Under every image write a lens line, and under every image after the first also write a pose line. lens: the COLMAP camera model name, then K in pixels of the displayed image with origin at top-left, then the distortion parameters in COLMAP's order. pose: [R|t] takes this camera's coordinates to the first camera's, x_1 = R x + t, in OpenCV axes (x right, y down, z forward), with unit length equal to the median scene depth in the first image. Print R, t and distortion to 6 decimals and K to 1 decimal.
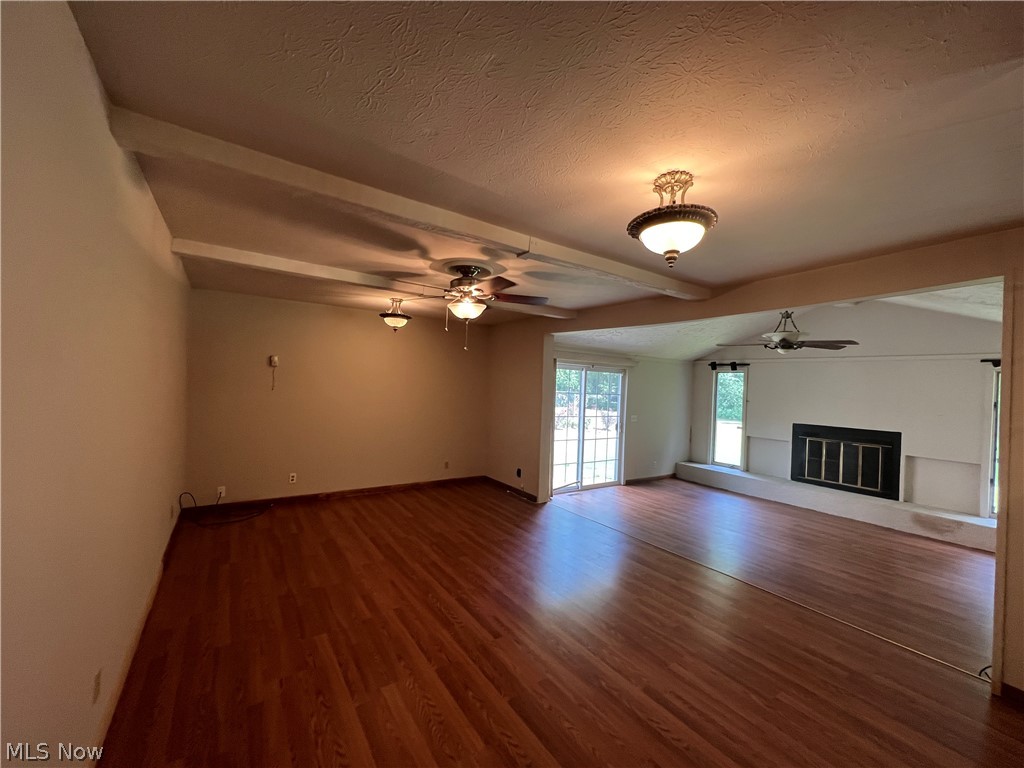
lens RADIAL K [[408.6, 0, 510.4], [0, 408.6, 380.5], [0, 0, 1]] dist [-0.004526, 0.000528]
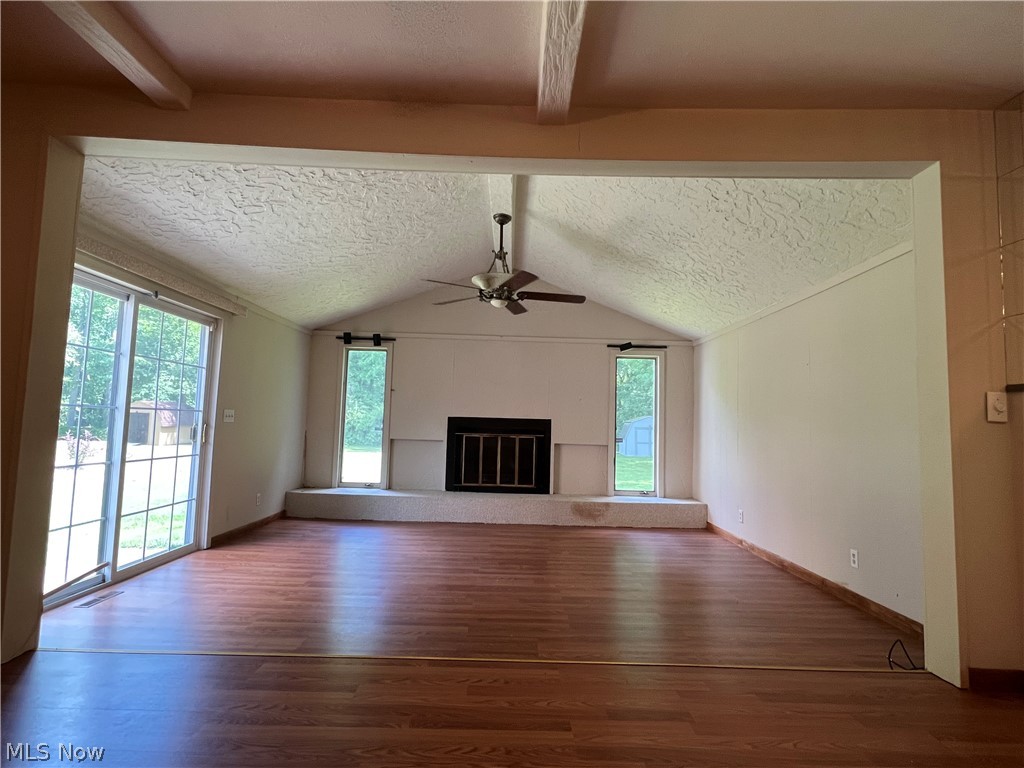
lens RADIAL K [[495.4, 0, 510.3], [0, 495.4, 385.5], [0, 0, 1]] dist [-0.001524, -0.001353]
pose [[0.560520, 0.038107, 0.827264, -0.026091], [-0.014146, 0.999236, -0.036445, 0.079994], [-0.828020, 0.008726, 0.560630, 0.381615]]
